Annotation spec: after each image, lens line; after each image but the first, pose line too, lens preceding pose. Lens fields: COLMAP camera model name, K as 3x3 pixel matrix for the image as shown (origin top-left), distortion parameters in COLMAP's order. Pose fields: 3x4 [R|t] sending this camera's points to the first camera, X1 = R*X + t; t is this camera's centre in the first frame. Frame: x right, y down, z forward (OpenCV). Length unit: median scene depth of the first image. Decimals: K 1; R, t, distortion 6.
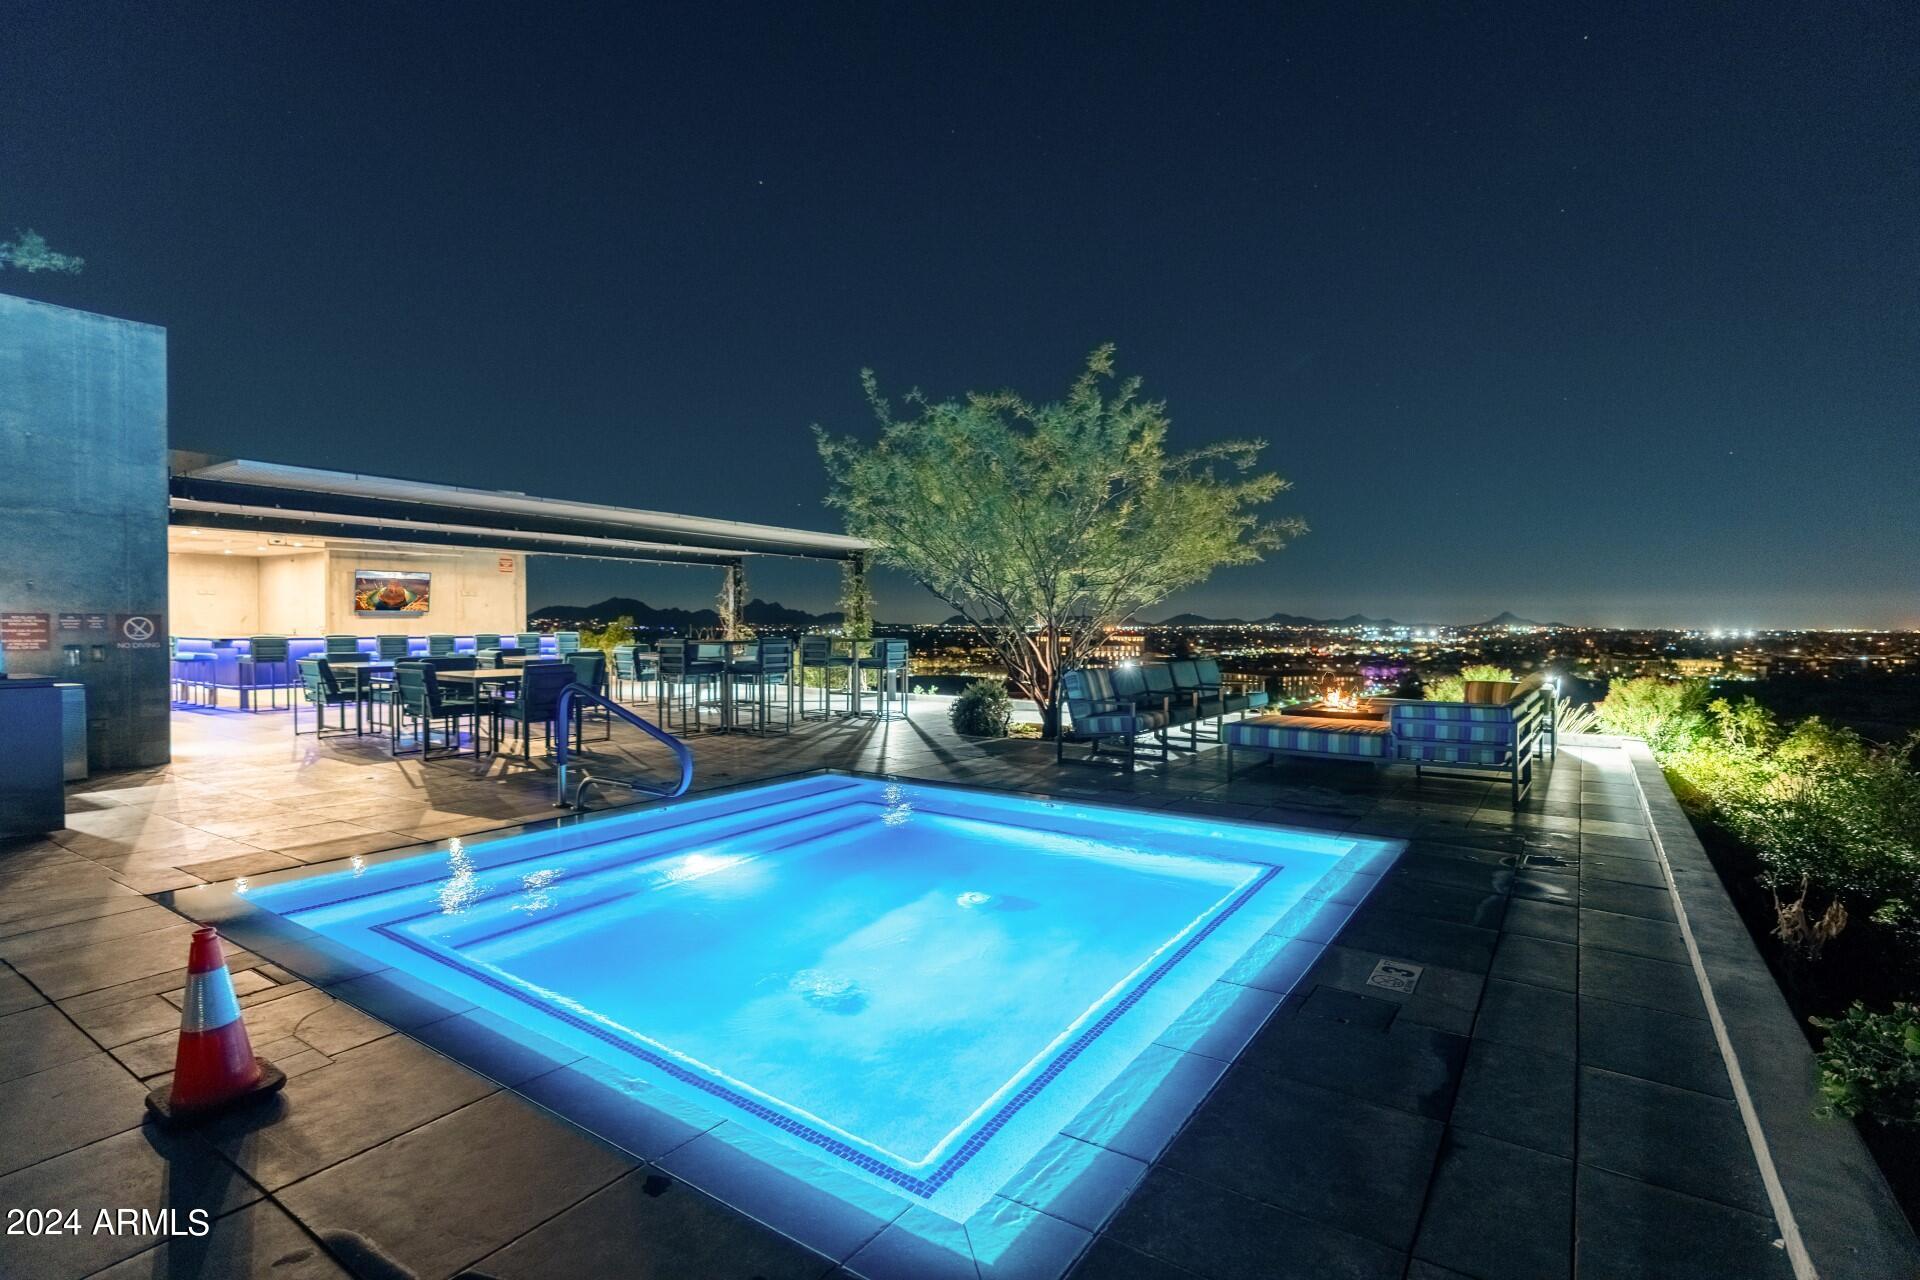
lens RADIAL K [[934.0, 0, 966.3], [0, 934.0, 641.8], [0, 0, 1]] dist [0.001306, 0.001522]
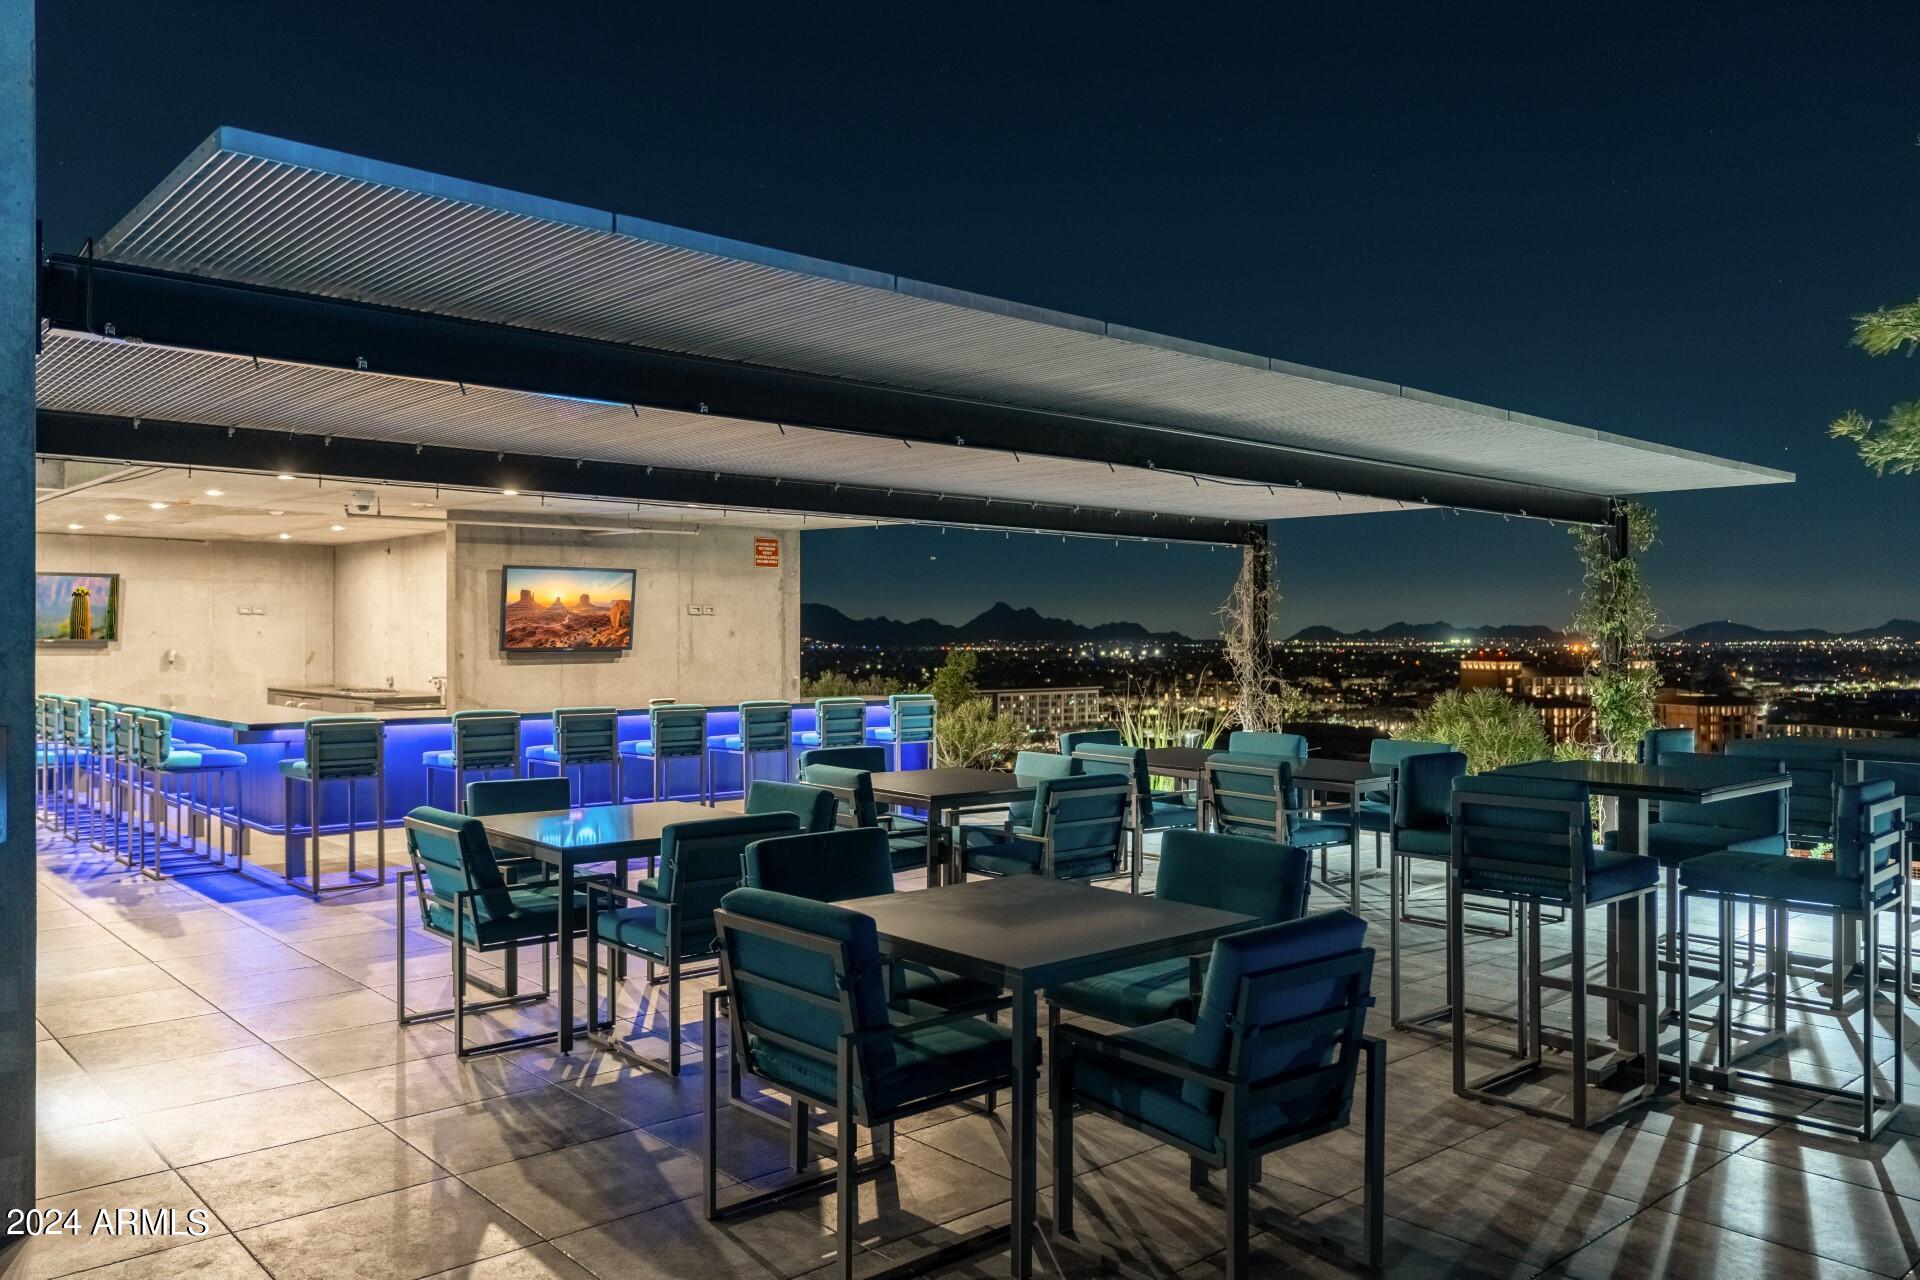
lens RADIAL K [[1446.0, 0, 961.0], [0, 1446.0, 633.7], [0, 0, 1]] dist [0.006250, -0.000866]
pose [[0.970257, -0.003998, -0.242043, -0.337695], [-0.001600, 0.999736, -0.022928, -0.034777], [0.242071, 0.022633, 0.969995, 0.461005]]
